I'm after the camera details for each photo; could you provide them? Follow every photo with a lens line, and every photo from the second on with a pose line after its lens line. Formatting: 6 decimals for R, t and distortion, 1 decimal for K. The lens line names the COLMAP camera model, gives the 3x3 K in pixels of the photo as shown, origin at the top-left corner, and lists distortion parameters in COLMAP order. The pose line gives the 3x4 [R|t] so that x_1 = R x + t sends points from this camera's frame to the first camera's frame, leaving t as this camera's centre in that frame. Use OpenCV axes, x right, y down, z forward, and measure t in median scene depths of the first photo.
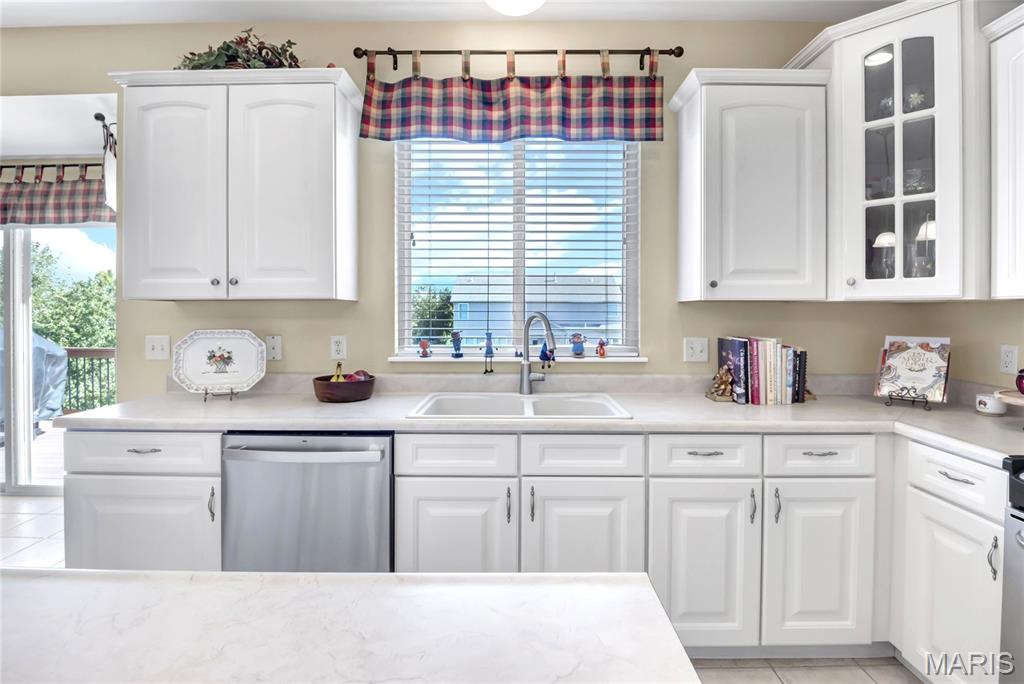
lens RADIAL K [[490.9, 0, 514.4], [0, 490.9, 317.5], [0, 0, 1]] dist [-0.011568, -0.007829]
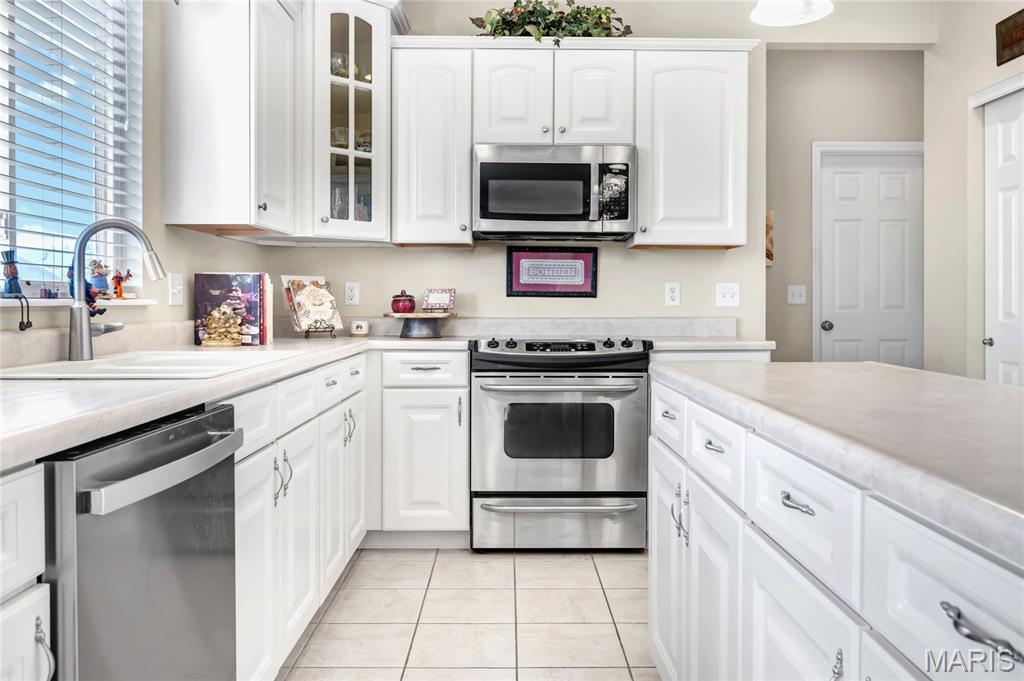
lens RADIAL K [[813.2, 0, 513.9], [0, 813.2, 308.6], [0, 0, 1]] dist [-0.007963, -0.006981]
pose [[-0.003978, -0.011876, 0.999922, -0.946017], [0.010121, 0.999878, 0.011915, 0.091133], [-0.999941, 0.010168, -0.003857, 0.508882]]
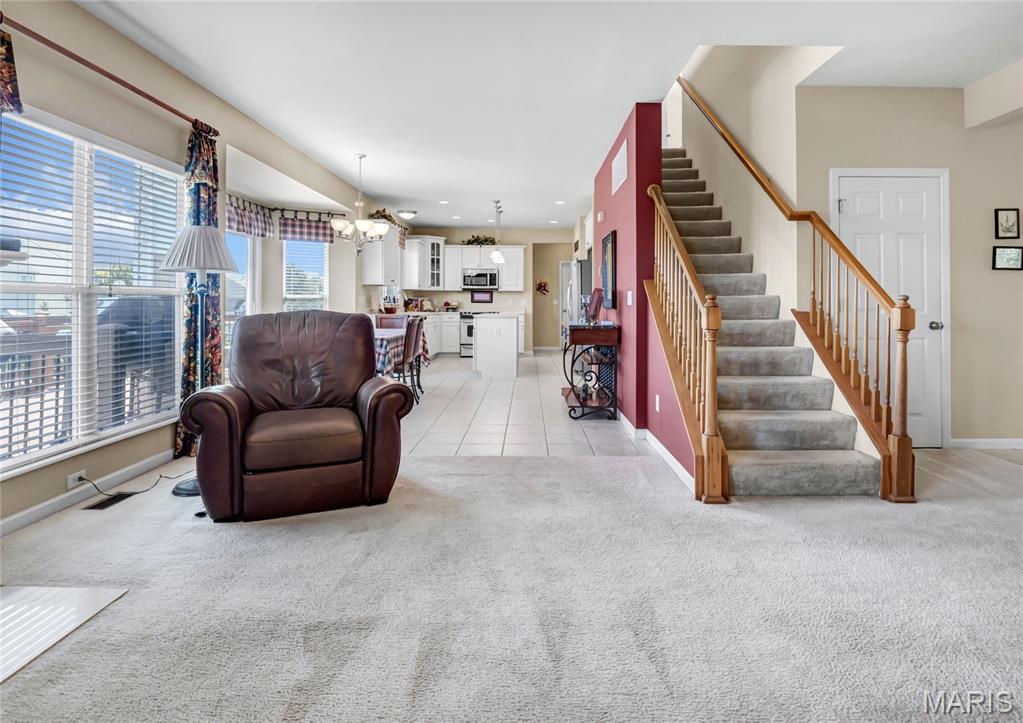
lens RADIAL K [[540.3, 0, 529.2], [0, 540.3, 300.1], [0, 0, 1]] dist [-0.000272, 0.000144]
pose [[0.002921, 0.007107, 0.999970, -4.292508], [0.009692, 0.999928, -0.007135, 0.103554], [-0.999949, 0.009712, 0.002852, -0.053233]]
